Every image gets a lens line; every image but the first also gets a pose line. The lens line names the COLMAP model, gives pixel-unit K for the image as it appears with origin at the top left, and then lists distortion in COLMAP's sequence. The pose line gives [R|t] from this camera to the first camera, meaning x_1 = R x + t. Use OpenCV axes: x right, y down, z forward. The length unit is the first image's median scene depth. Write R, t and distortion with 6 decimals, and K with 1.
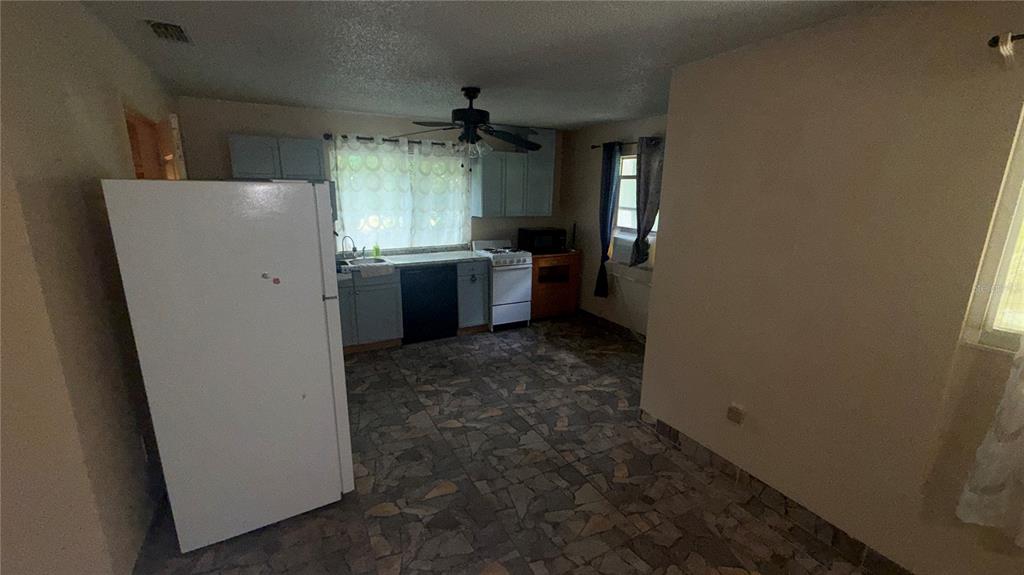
lens RADIAL K [[406.4, 0, 508.2], [0, 406.4, 289.0], [0, 0, 1]] dist [-0.001378, 0.000226]
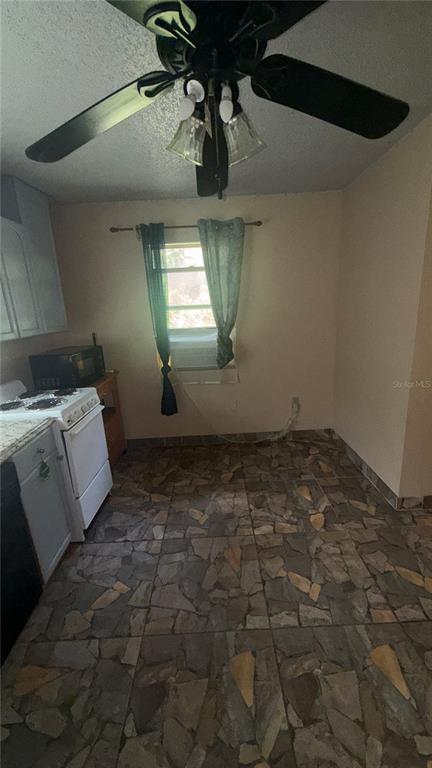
lens RADIAL K [[304.8, 0, 219.1], [0, 304.8, 383.8], [0, 0, 1]] dist [-0.001378, 0.000226]
pose [[0.460368, -0.265701, 0.847032, -0.268826], [0.267990, 0.951238, 0.152735, -0.122326], [-0.846311, 0.156682, 0.509125, 0.636739]]
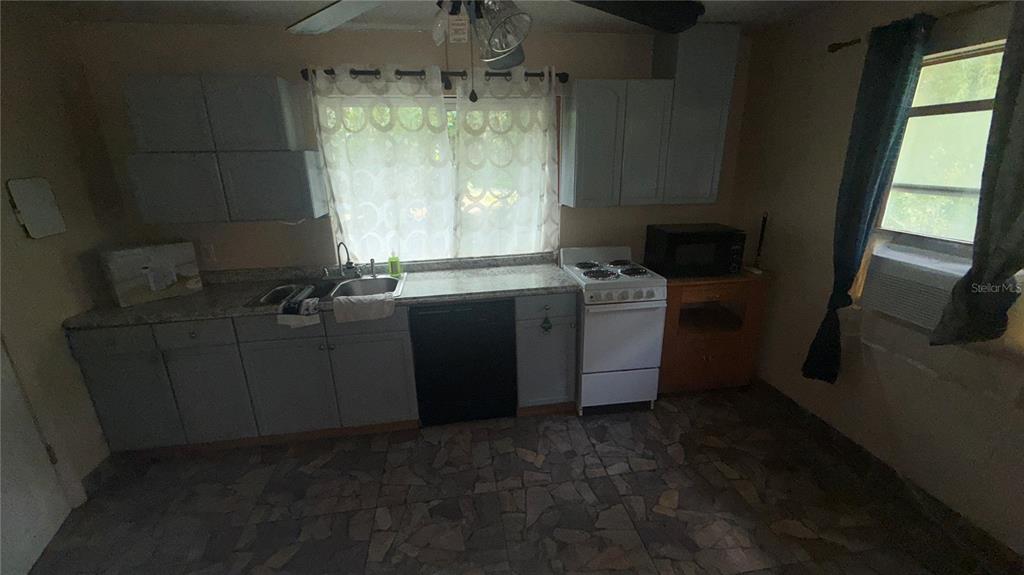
lens RADIAL K [[406.4, 0, 508.4], [0, 406.4, 287.4], [0, 0, 1]] dist [-0.001378, 0.000226]
pose [[0.939607, 0.068655, -0.335298, 0.045218], [-0.047448, 0.996344, 0.071047, -0.112355], [0.338950, -0.050847, 0.939429, 0.484284]]
